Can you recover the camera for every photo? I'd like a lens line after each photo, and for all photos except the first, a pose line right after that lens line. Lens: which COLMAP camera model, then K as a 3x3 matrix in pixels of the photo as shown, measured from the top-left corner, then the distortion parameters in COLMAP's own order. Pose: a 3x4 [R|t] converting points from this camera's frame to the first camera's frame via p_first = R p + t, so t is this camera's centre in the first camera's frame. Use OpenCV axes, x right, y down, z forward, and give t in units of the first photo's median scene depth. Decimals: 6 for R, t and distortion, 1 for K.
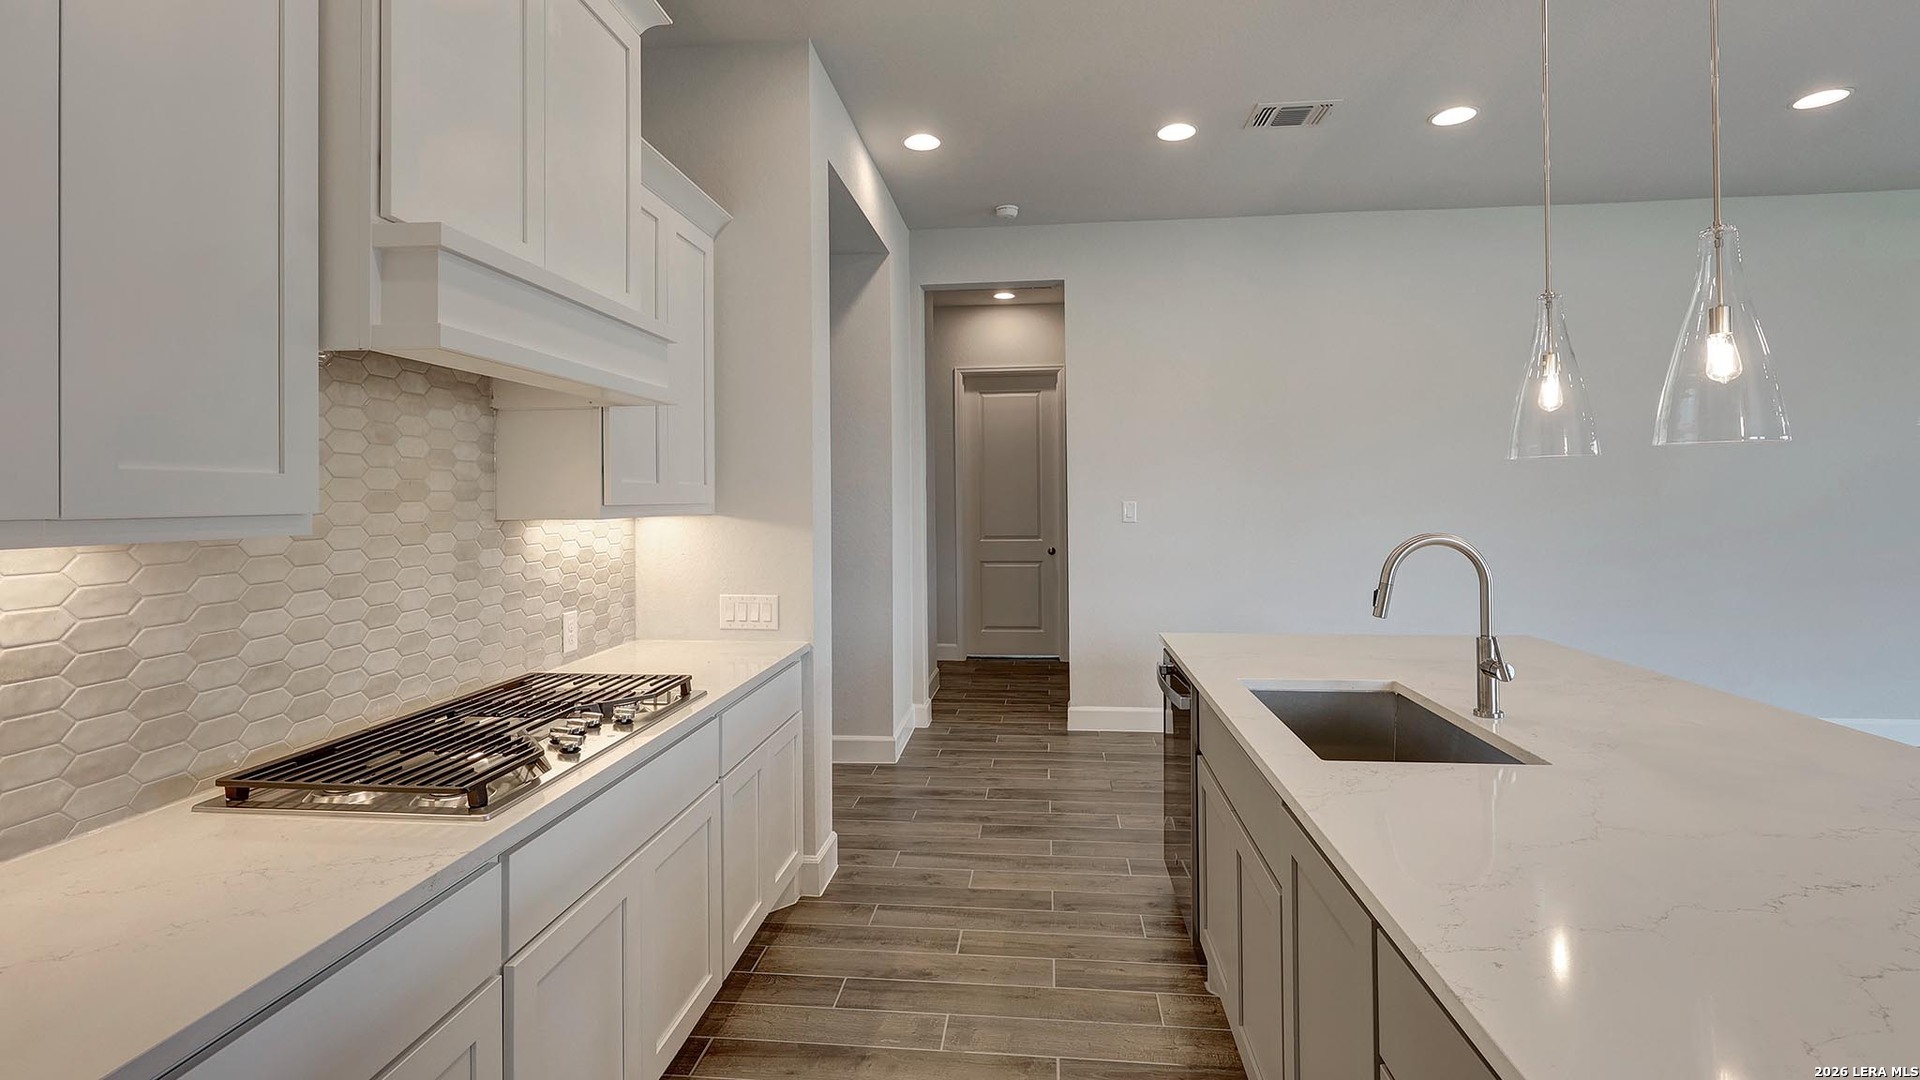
lens RADIAL K [[864.8, 0, 955.3], [0, 864.8, 496.3], [0, 0, 1]] dist [-0.001162, 0.000121]
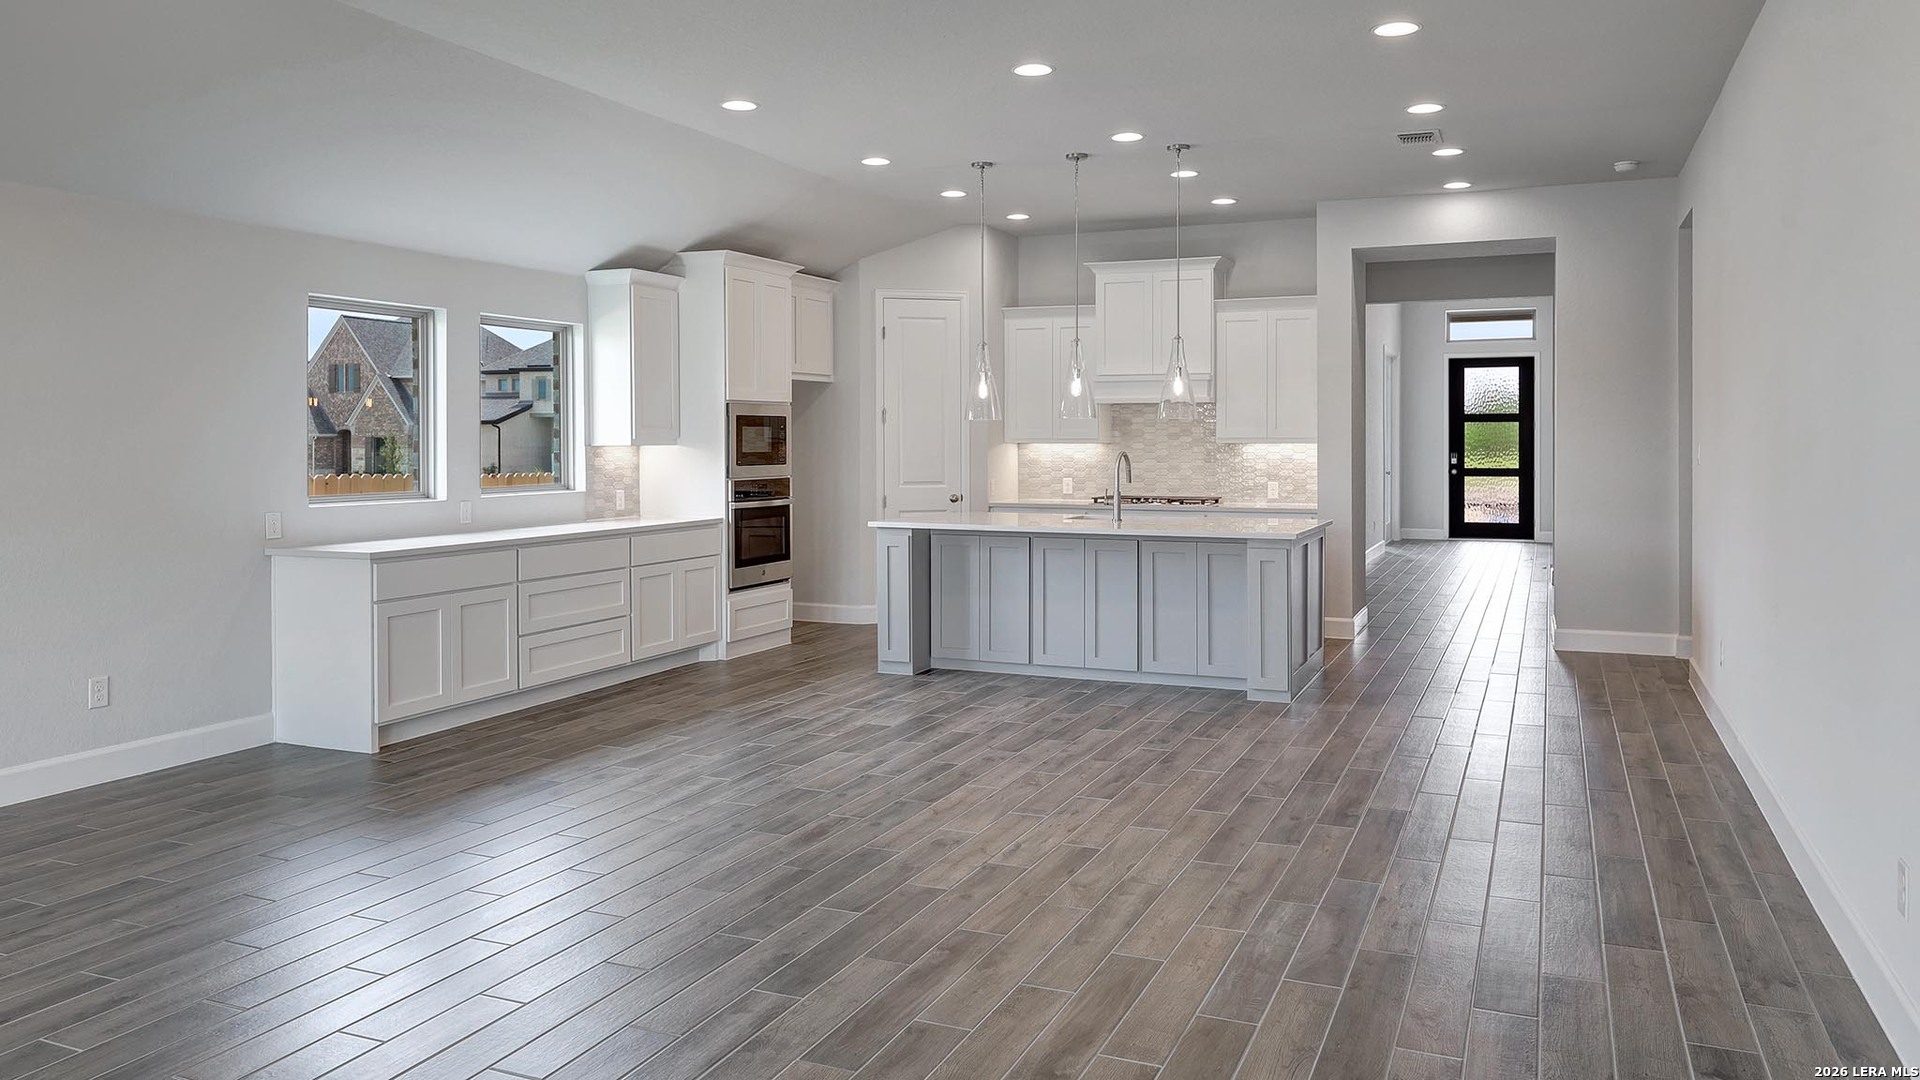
lens RADIAL K [[1368.8, 0, 959.0], [0, 1368.8, 438.5], [0, 0, 1]] dist [-0.003290, 0.000553]
pose [[-0.309942, 0.012110, -0.950678, 3.869724], [0.005327, 0.999925, 0.011000, -0.039689], [0.950741, -0.001655, -0.309983, 1.506787]]
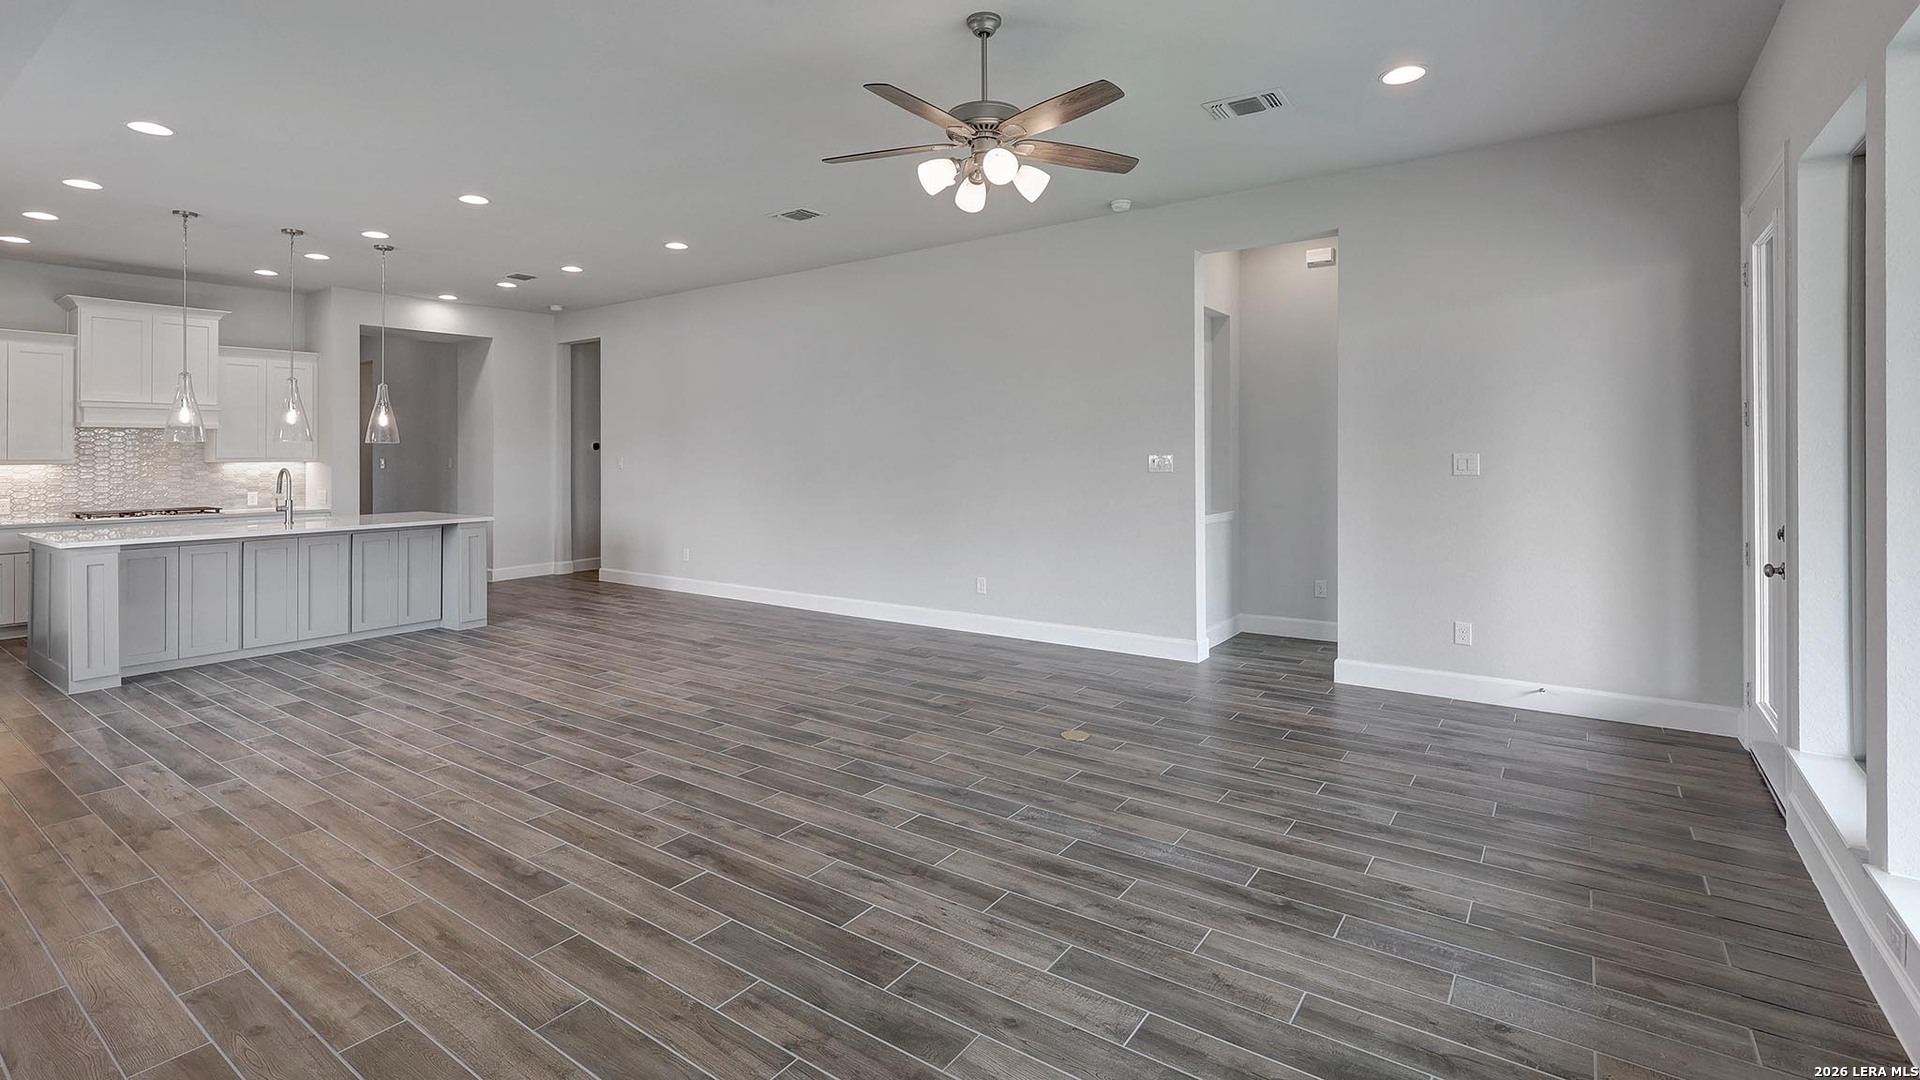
lens RADIAL K [[863.9, 0, 959.0], [0, 863.9, 464.1], [0, 0, 1]] dist [0.000144, 0.000482]
pose [[0.869265, 0.011646, -0.494209, 3.672066], [-0.002636, 0.999817, 0.018925, -0.037473], [0.494339, -0.015148, 0.869137, -0.494644]]
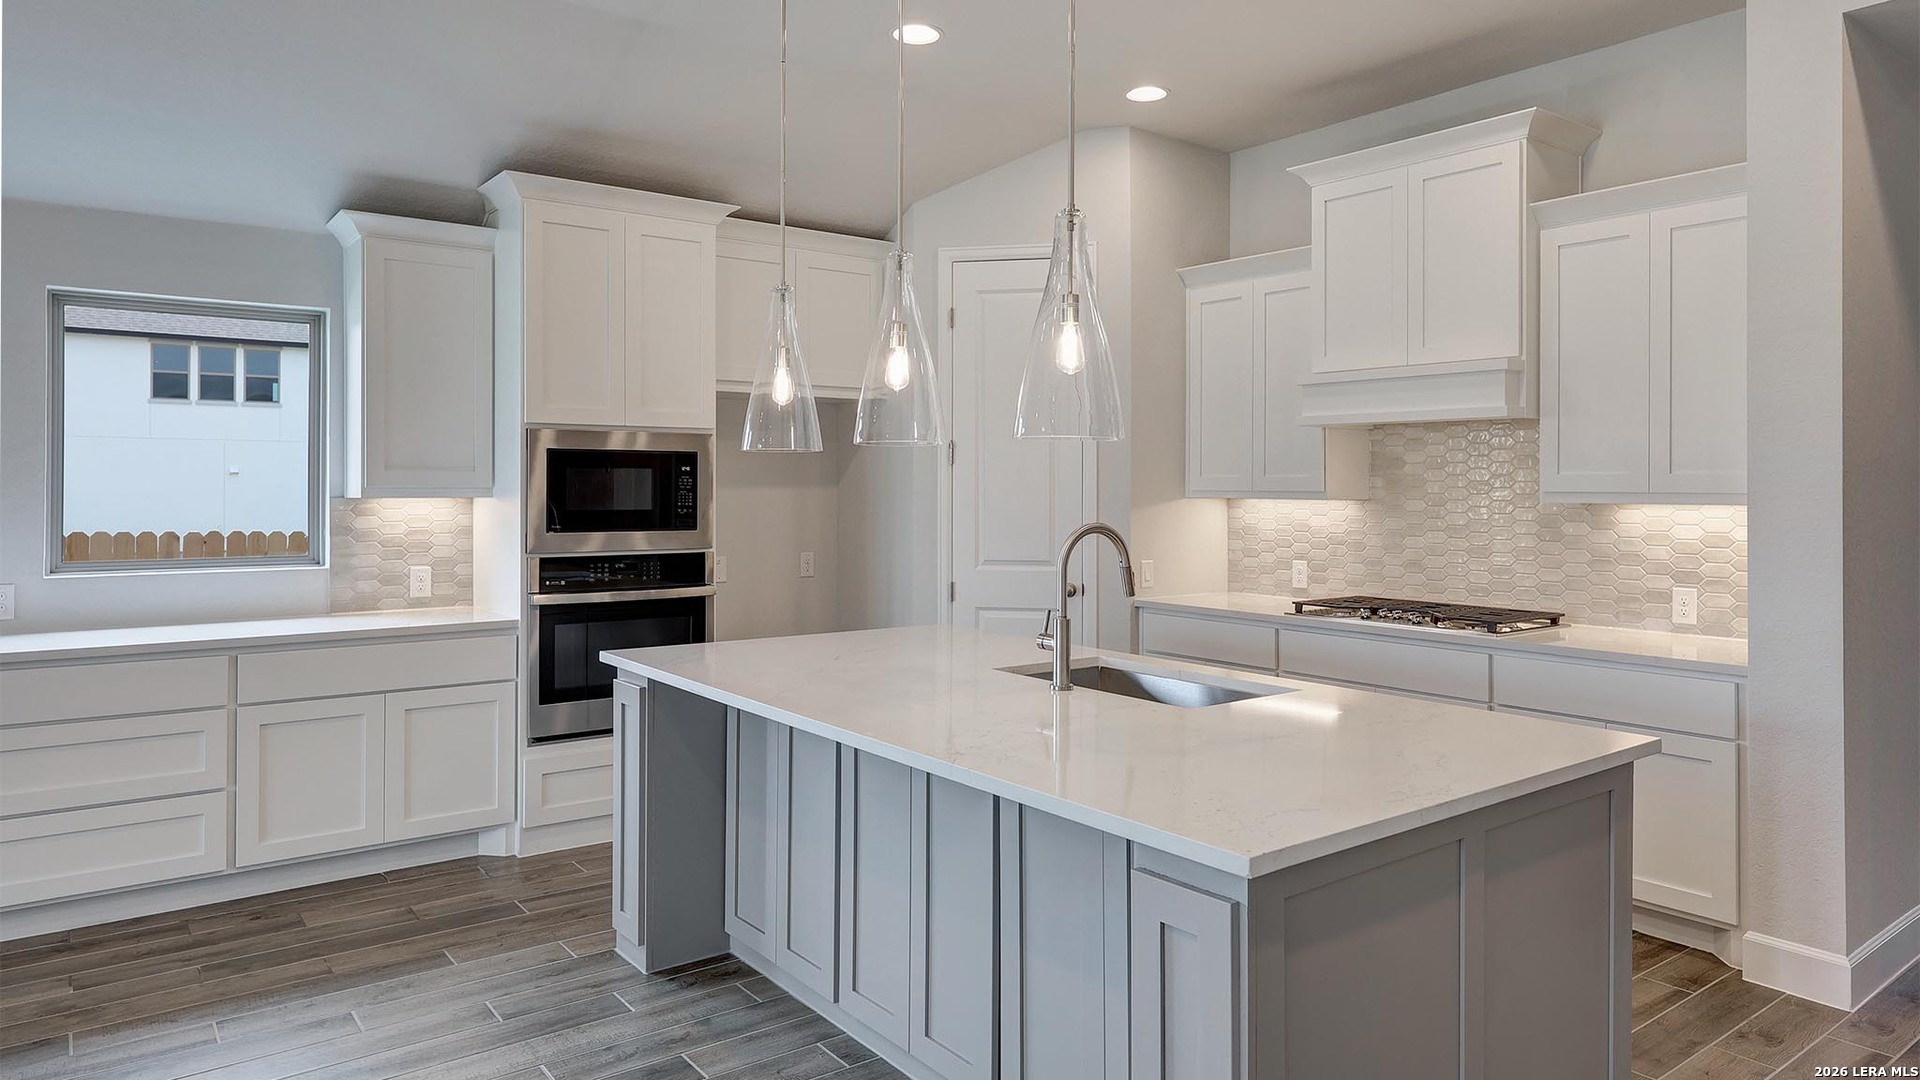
lens RADIAL K [[1216.0, 0, 966.7], [0, 1216.0, 469.2], [0, 0, 1]] dist [0.002496, 0.000620]
pose [[-0.730121, -0.002295, -0.683315, 1.460704], [0.004353, 0.999958, -0.008010, -0.013292], [0.683305, -0.008823, -0.730080, 1.689865]]
